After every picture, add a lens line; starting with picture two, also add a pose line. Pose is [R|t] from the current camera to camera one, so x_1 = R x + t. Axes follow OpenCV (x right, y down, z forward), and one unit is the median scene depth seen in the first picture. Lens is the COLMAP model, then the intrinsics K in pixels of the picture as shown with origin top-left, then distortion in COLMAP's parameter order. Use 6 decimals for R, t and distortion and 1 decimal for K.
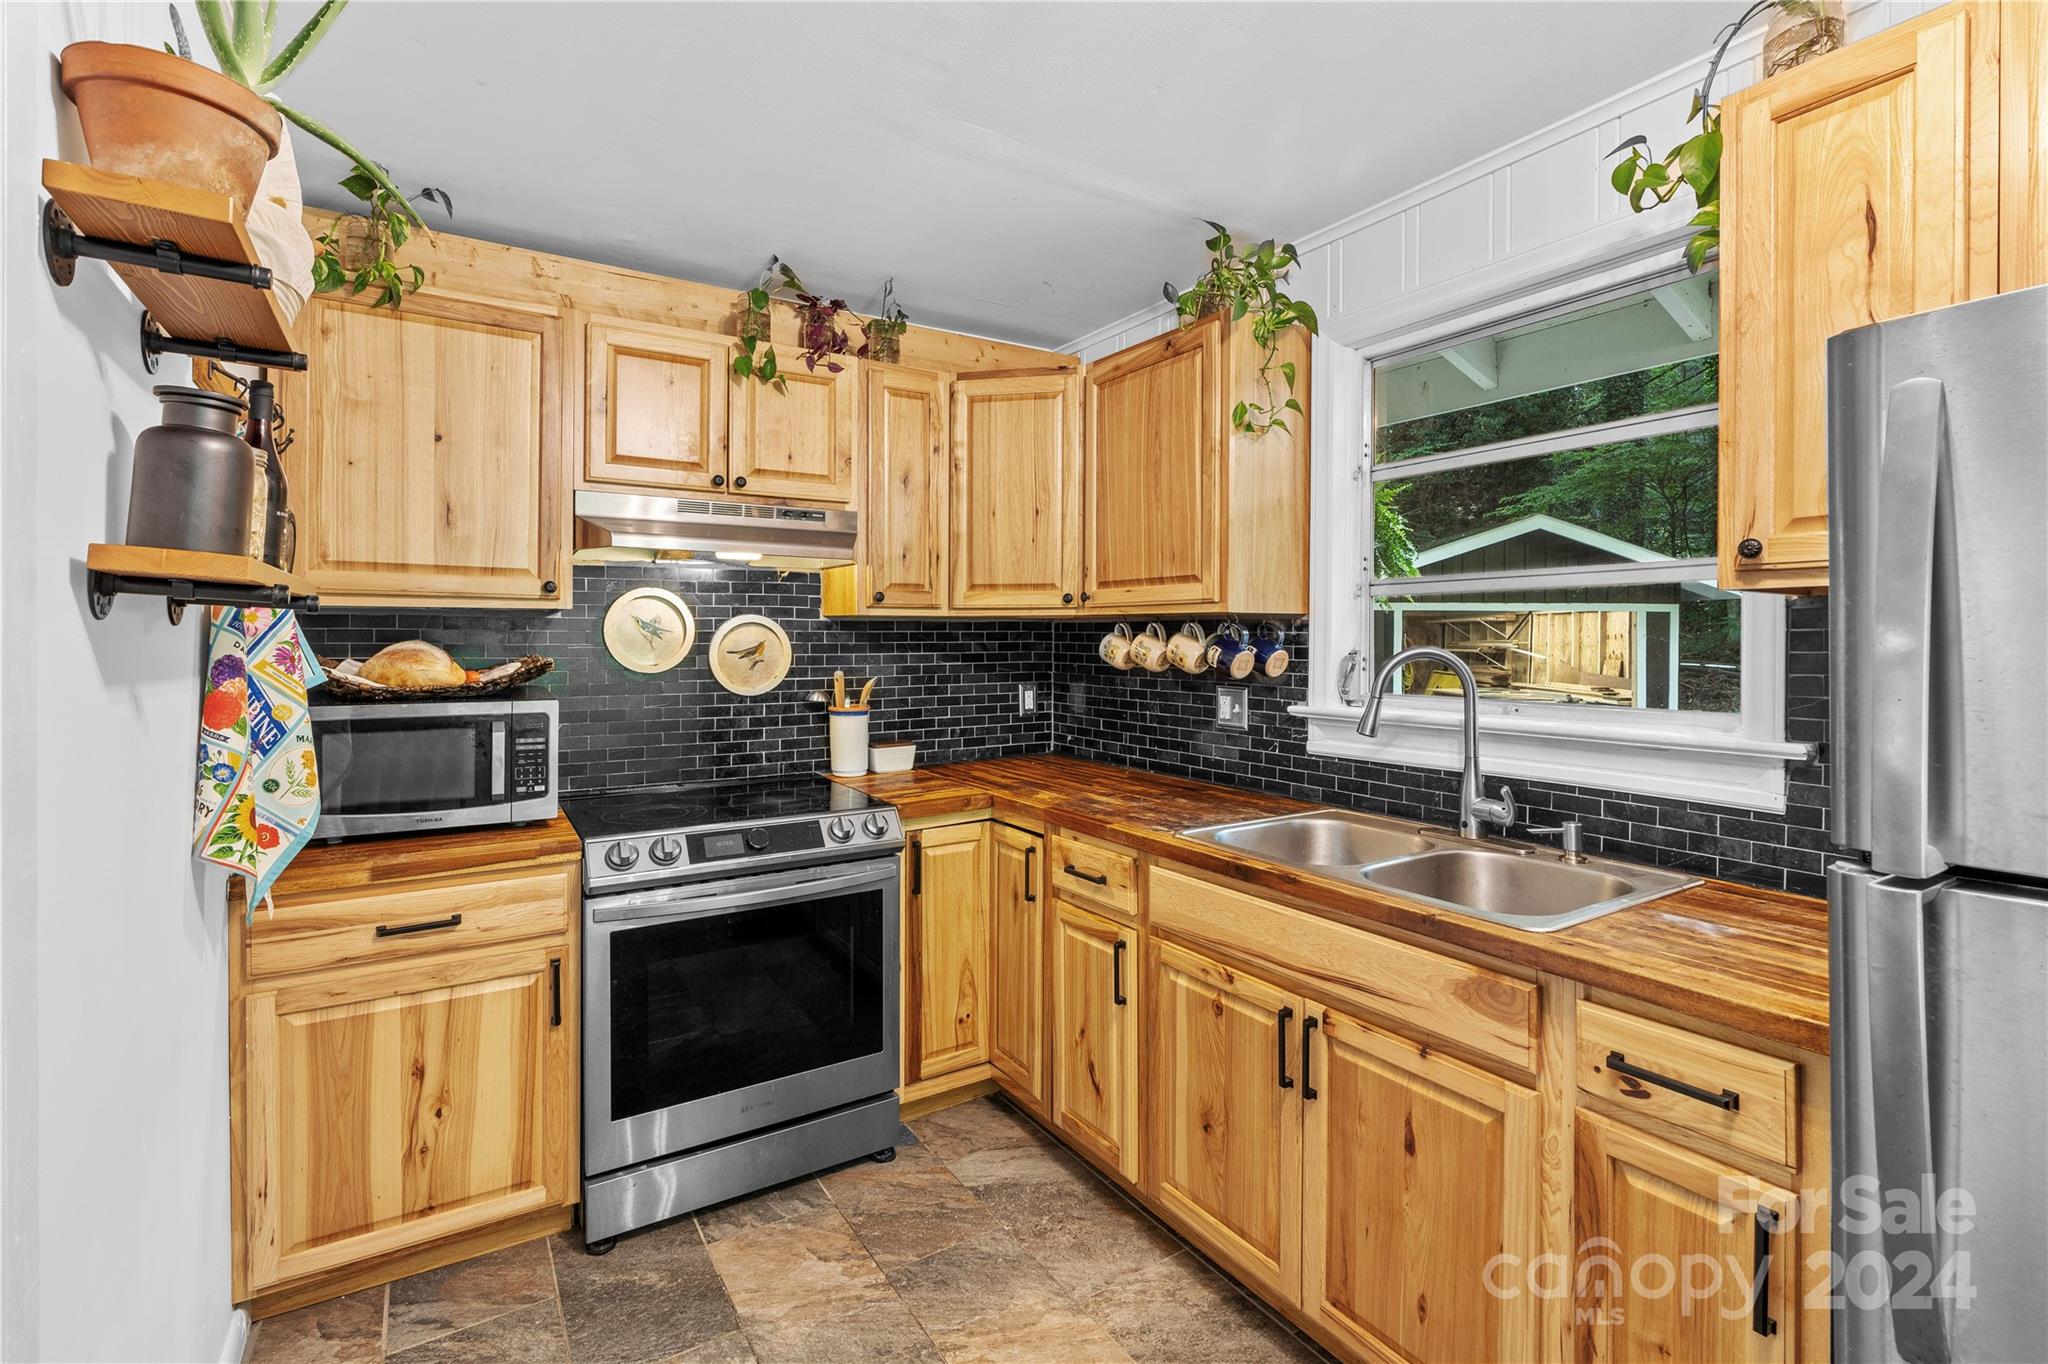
lens RADIAL K [[925.5, 0, 1014.7], [0, 925.5, 637.0], [0, 0, 1]] dist [-0.002382, 0.000986]
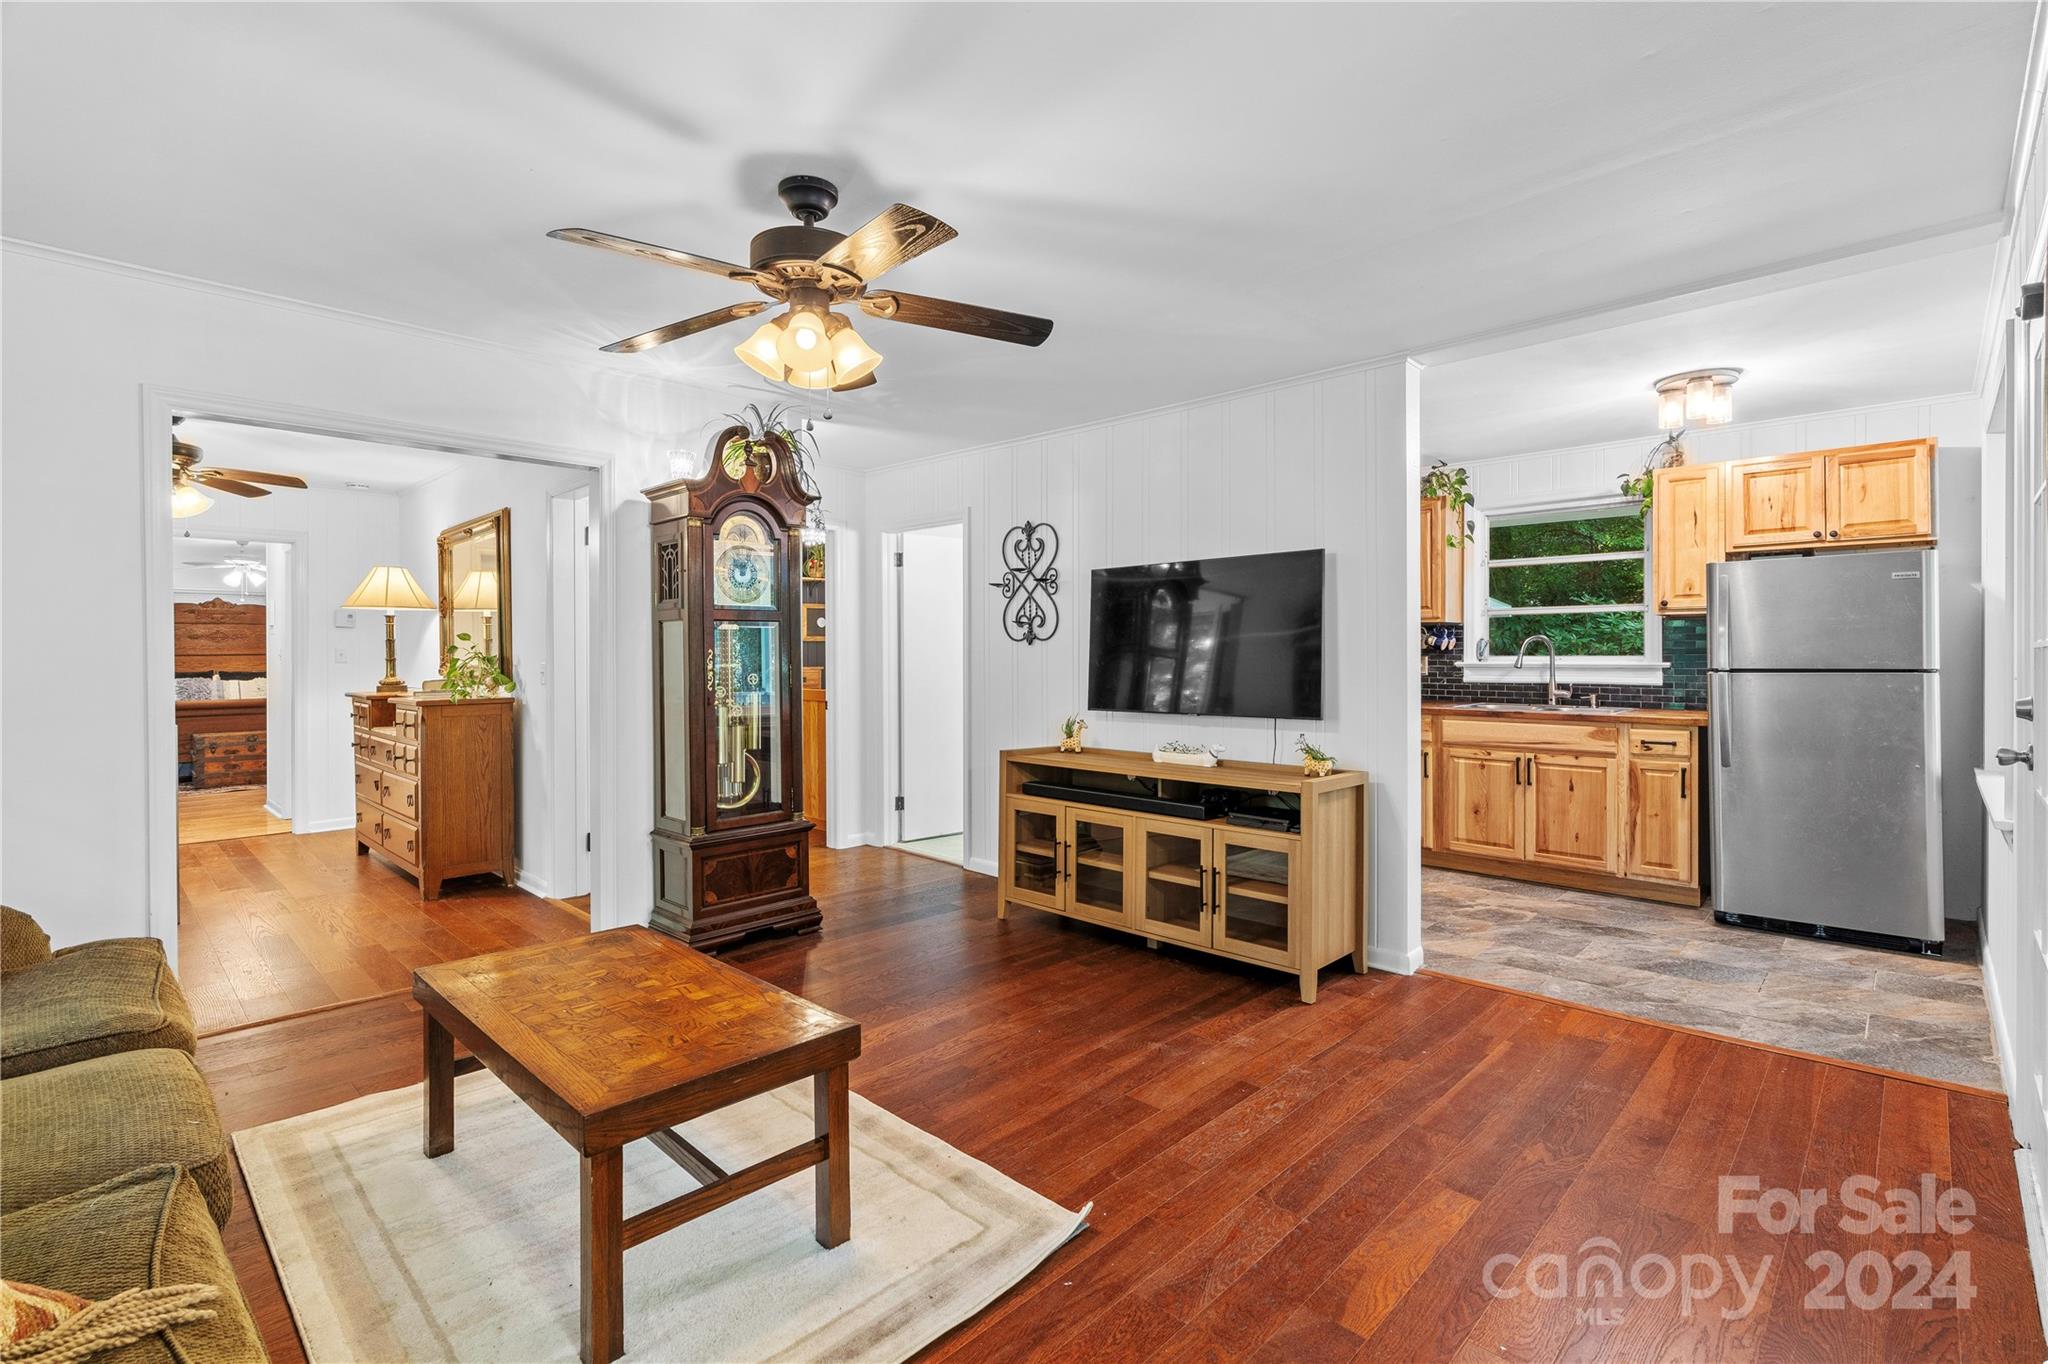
lens RADIAL K [[925.5, 0, 1021.7], [0, 925.5, 643.5], [0, 0, 1]] dist [-0.002382, 0.000986]
pose [[0.969376, 0.004853, 0.245533, -1.932320], [-0.002788, 0.999958, -0.008756, 0.073393], [-0.245565, 0.007803, 0.969349, -1.435134]]
